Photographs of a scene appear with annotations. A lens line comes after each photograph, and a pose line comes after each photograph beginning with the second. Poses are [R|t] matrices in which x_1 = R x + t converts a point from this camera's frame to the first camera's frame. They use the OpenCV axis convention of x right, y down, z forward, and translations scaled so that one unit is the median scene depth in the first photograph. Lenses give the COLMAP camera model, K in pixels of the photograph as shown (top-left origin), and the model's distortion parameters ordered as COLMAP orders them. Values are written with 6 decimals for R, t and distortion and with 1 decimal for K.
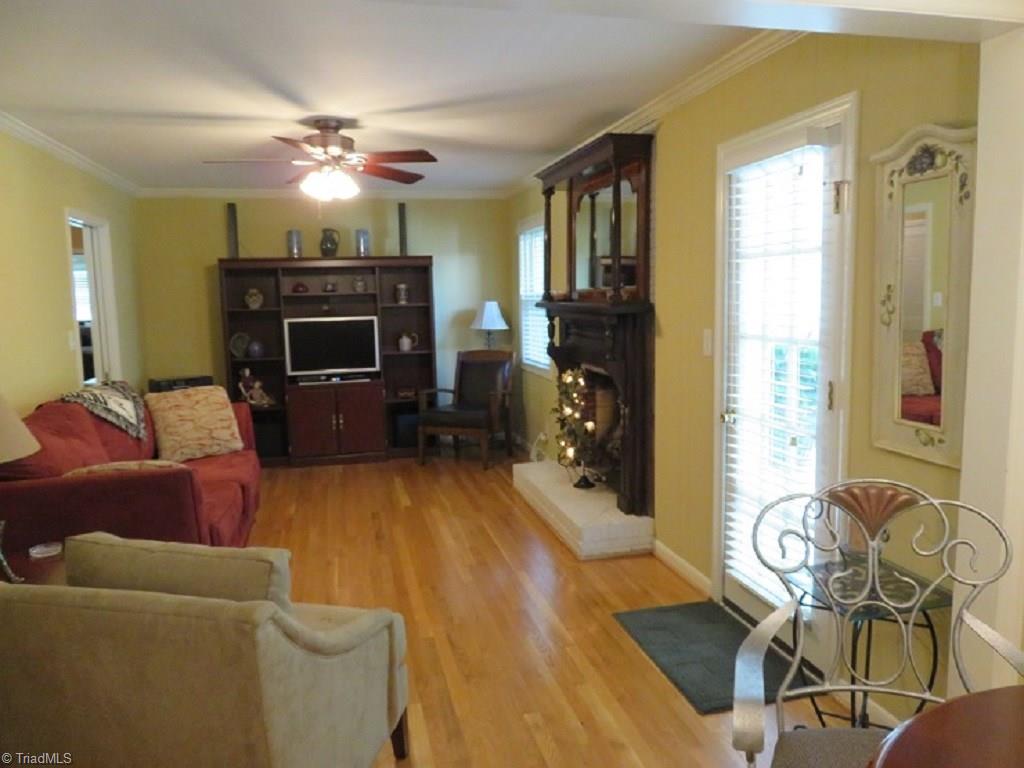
lens RADIAL K [[757.7, 0, 512.0], [0, 757.7, 384.0], [0, 0, 1]] dist [-0.013144, 0.002959]
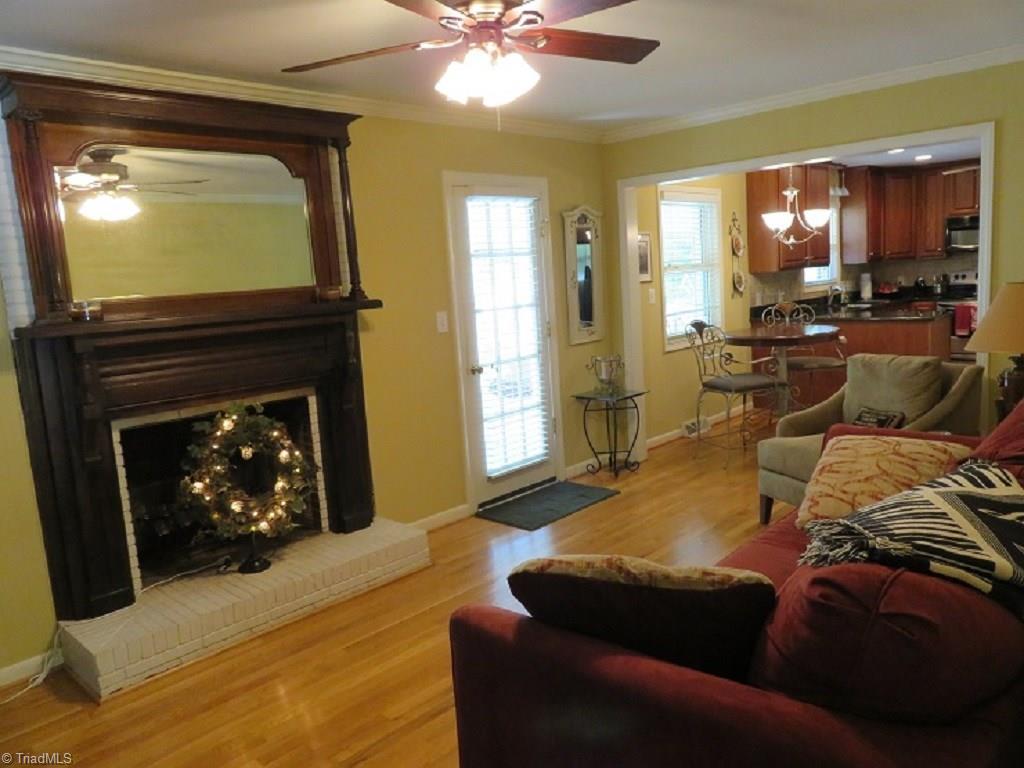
lens RADIAL K [[757.7, 0, 512.0], [0, 757.7, 384.0], [0, 0, 1]] dist [-0.013144, 0.002959]
pose [[-0.548346, -0.065863, 0.833654, -0.519211], [0.172944, 0.966410, 0.190108, -0.105458], [-0.818173, 0.248421, -0.518537, 0.951242]]
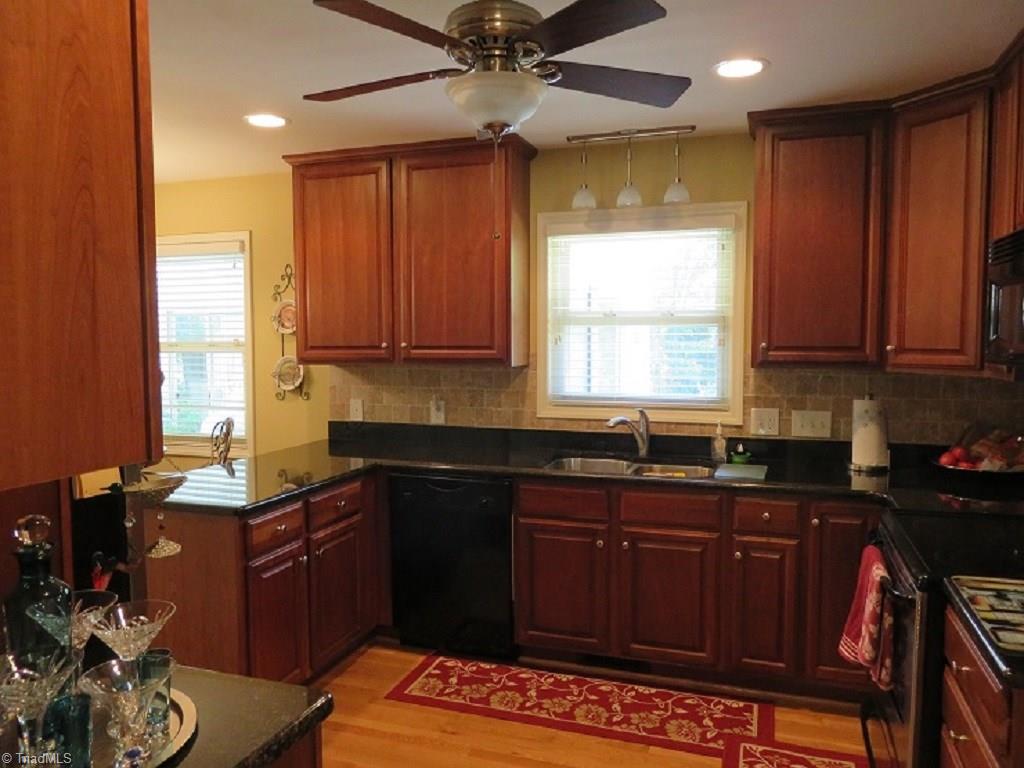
lens RADIAL K [[757.7, 0, 512.0], [0, 757.7, 384.0], [0, 0, 1]] dist [-0.013144, 0.002959]
pose [[0.539861, -0.038257, 0.840884, -0.215335], [0.093755, 0.995484, -0.014901, 0.067997], [-0.836516, 0.086882, 0.541010, -0.582055]]
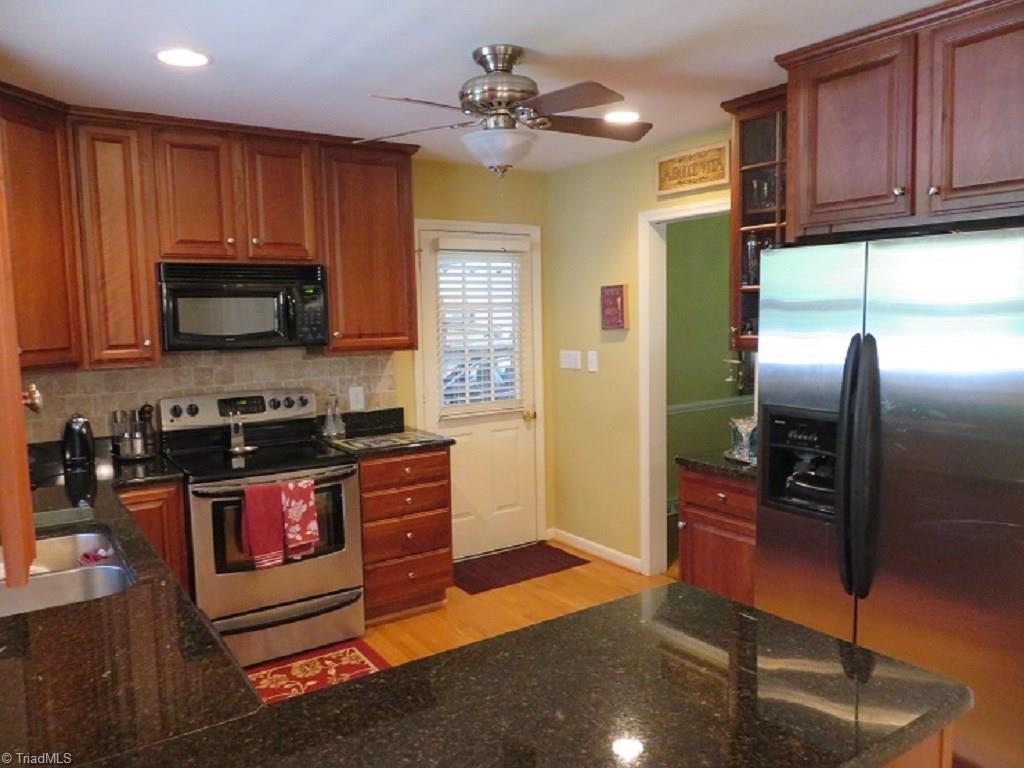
lens RADIAL K [[757.7, 0, 512.0], [0, 757.7, 384.0], [0, 0, 1]] dist [-0.013144, 0.002959]
pose [[-0.932617, 0.073715, -0.353258, 0.228556], [-0.002612, 0.977510, 0.210875, -0.021937], [0.360857, 0.197588, -0.911450, 0.032853]]
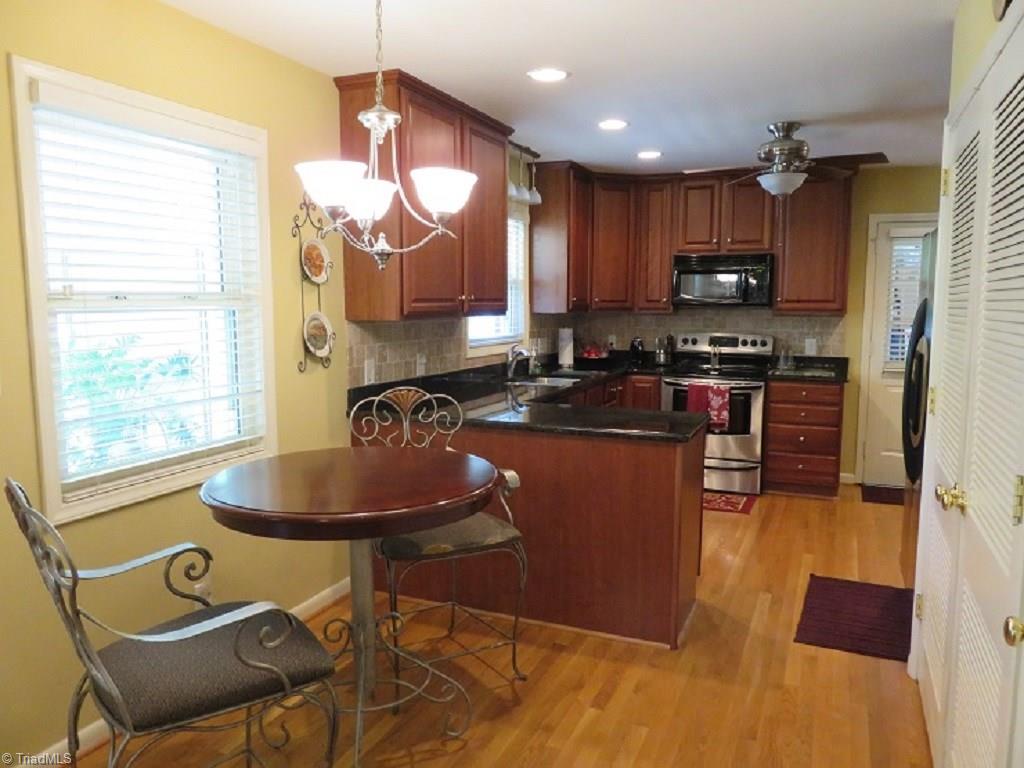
lens RADIAL K [[757.7, 0, 512.0], [0, 757.7, 384.0], [0, 0, 1]] dist [-0.013144, 0.002959]
pose [[-0.806782, -0.048646, 0.588844, -0.161836], [0.081381, 0.977958, 0.192292, -0.034914], [-0.585218, 0.203058, -0.785039, 0.364591]]
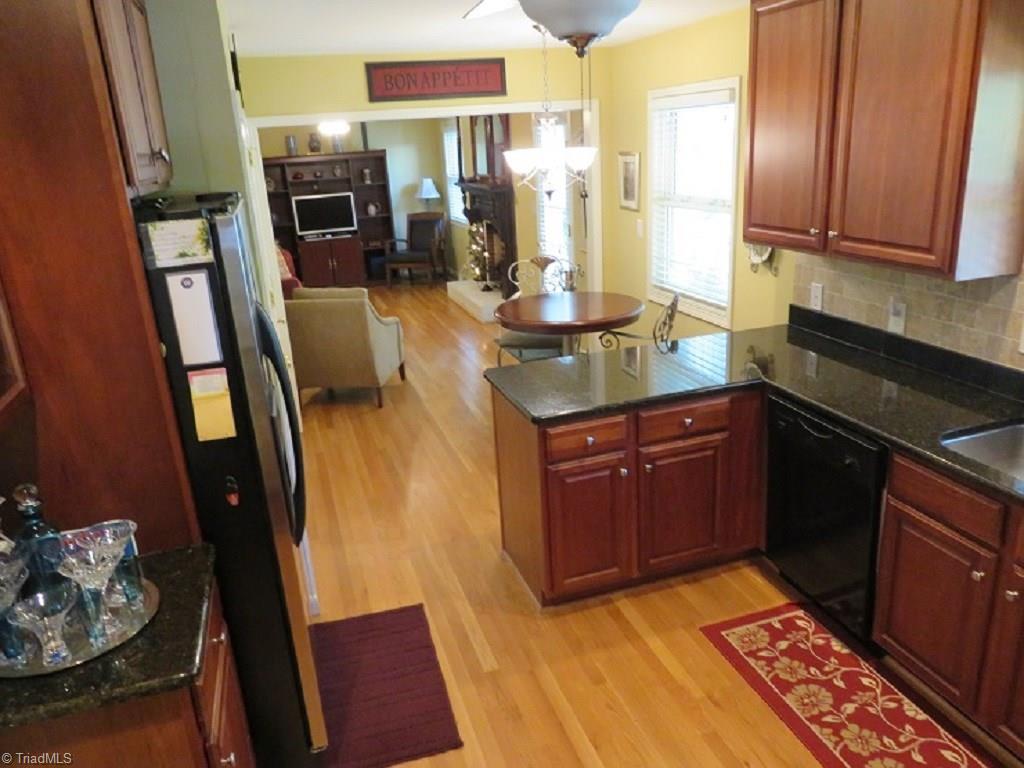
lens RADIAL K [[757.7, 0, 512.0], [0, 757.7, 384.0], [0, 0, 1]] dist [-0.013144, 0.002959]
pose [[0.996257, -0.059182, 0.063011, 0.024660], [0.045963, 0.979980, 0.193718, 0.007995], [-0.073214, -0.190097, 0.979032, -0.654544]]
